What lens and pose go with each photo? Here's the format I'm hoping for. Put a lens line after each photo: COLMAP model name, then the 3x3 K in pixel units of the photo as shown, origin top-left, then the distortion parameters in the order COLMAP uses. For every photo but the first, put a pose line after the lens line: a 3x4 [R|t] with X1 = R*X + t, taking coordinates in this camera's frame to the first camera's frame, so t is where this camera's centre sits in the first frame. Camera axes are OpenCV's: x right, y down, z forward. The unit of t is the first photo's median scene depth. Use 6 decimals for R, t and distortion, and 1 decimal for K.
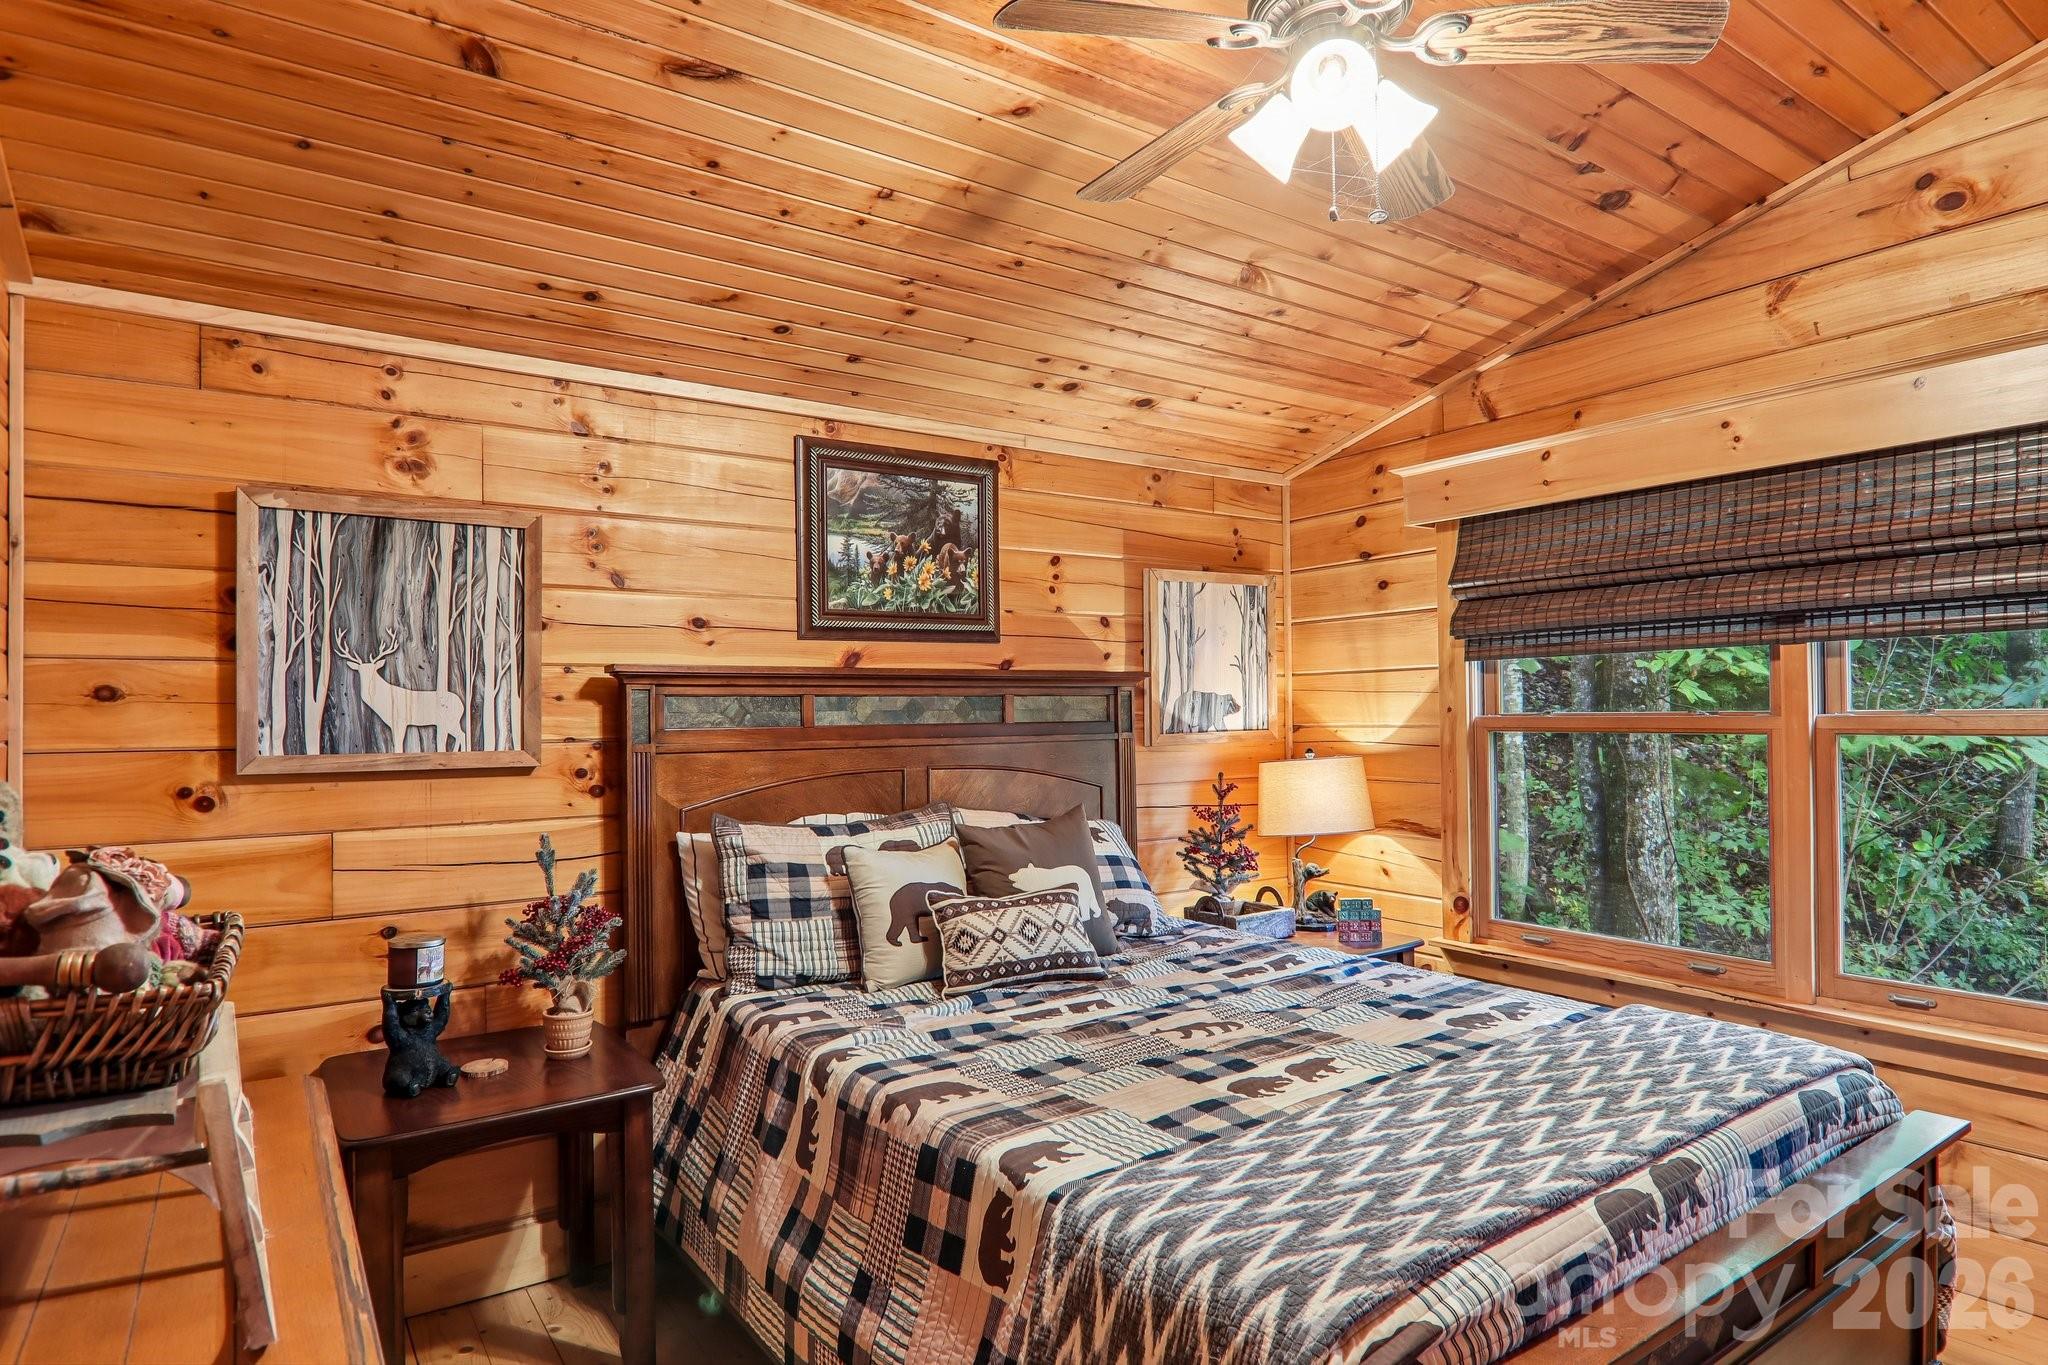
lens RADIAL K [[1141.8, 0, 1030.0], [0, 1141.8, 706.5], [0, 0, 1]] dist [0.003550, -0.015195]
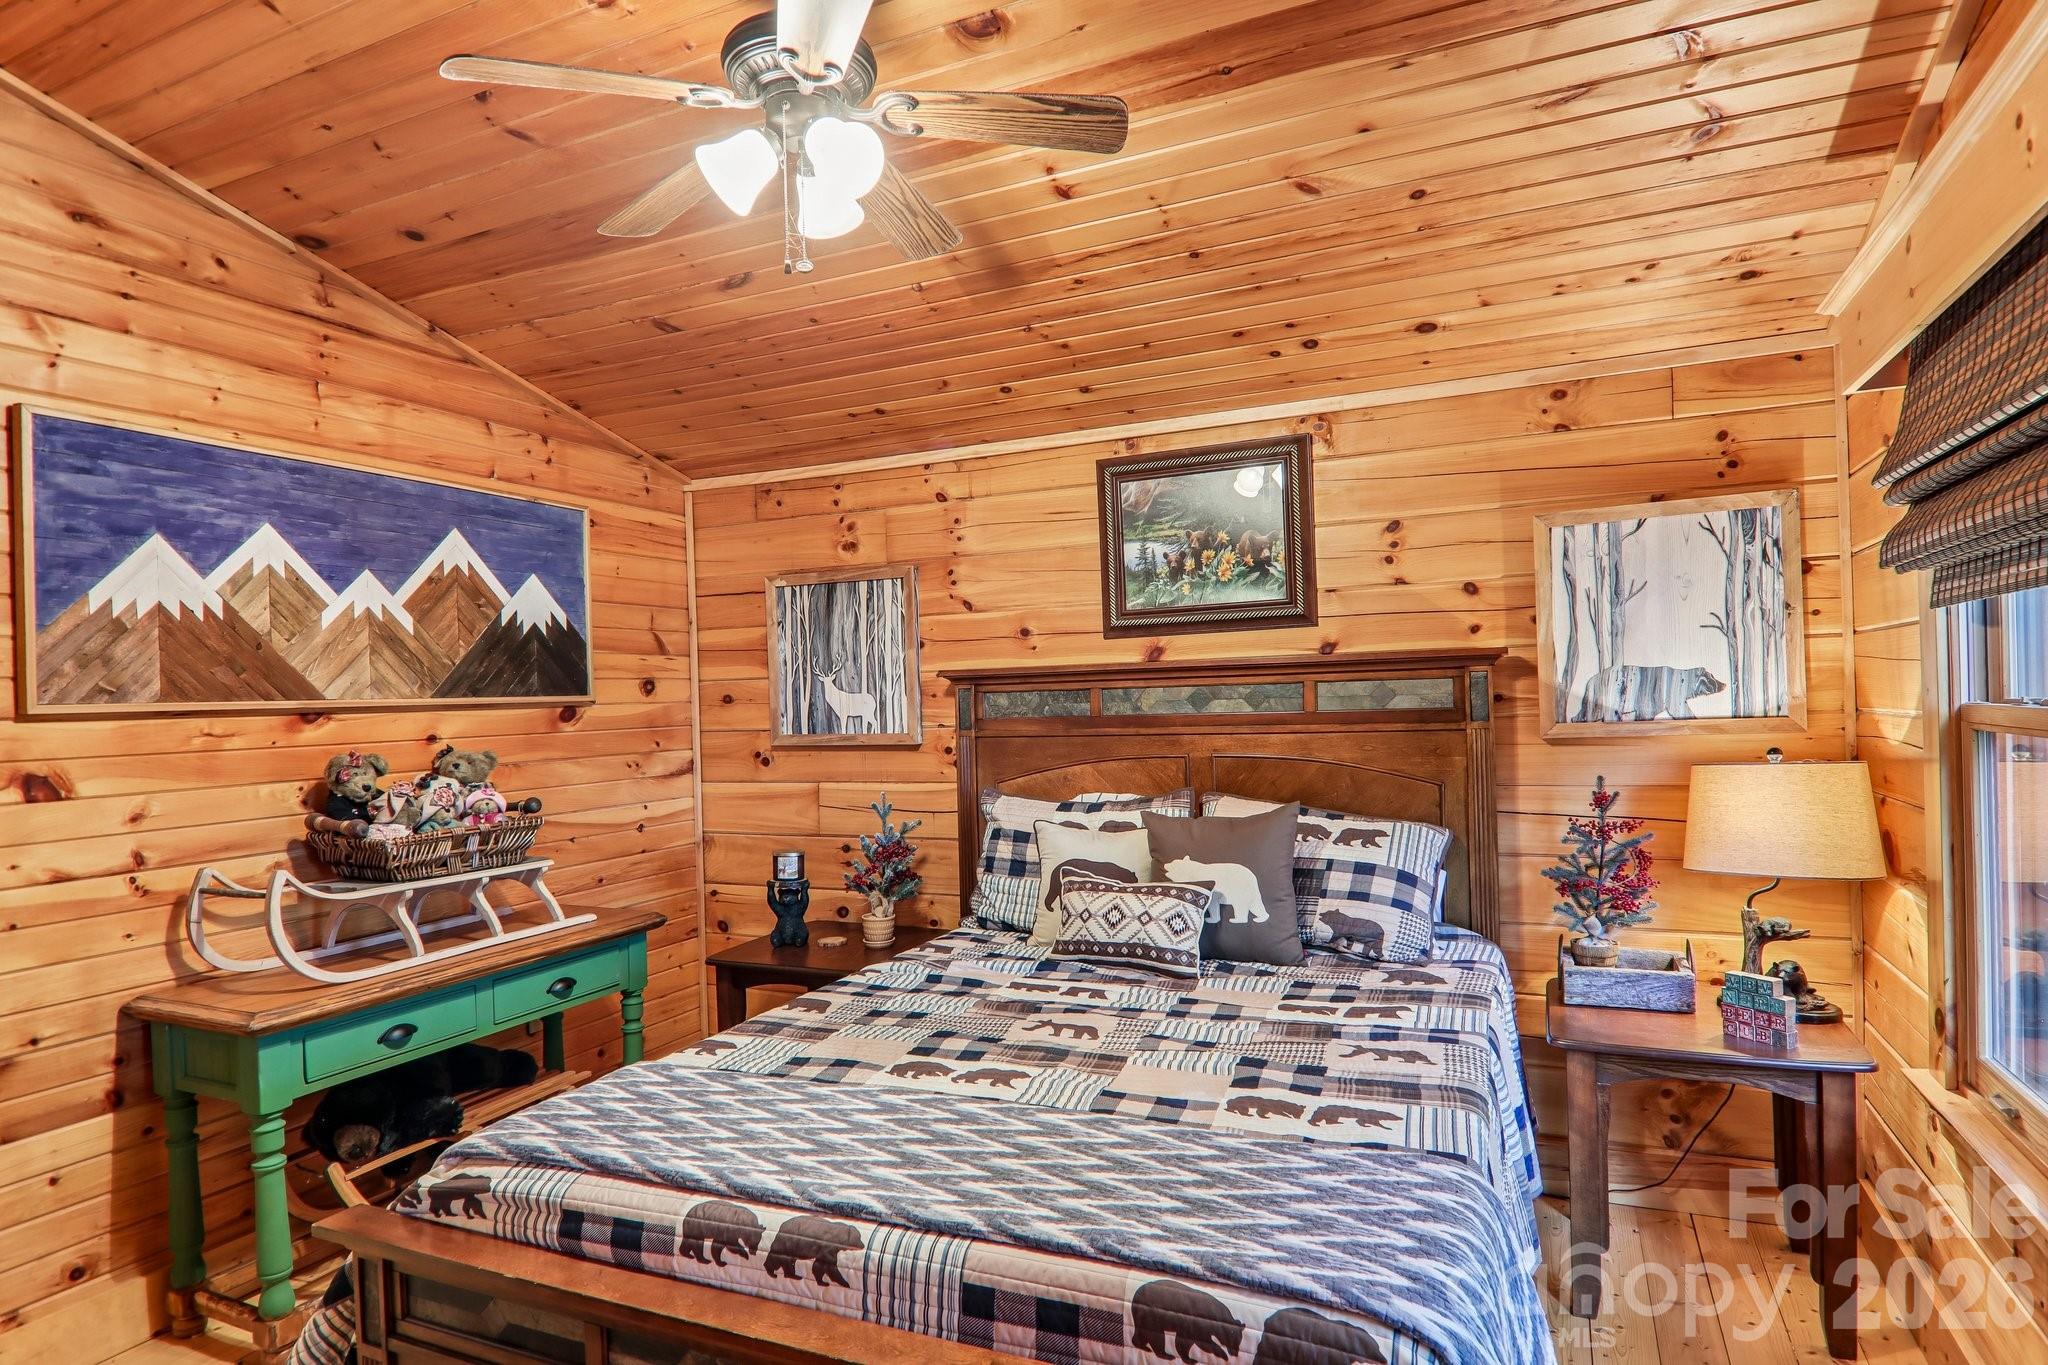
lens RADIAL K [[1141.8, 0, 1030.0], [0, 1141.8, 706.5], [0, 0, 1]] dist [0.003550, -0.015195]
pose [[0.506837, 0.002996, -0.862037, 0.852945], [0.029121, 0.999364, 0.020594, -0.019579], [0.861550, -0.035541, 0.506427, 0.405108]]
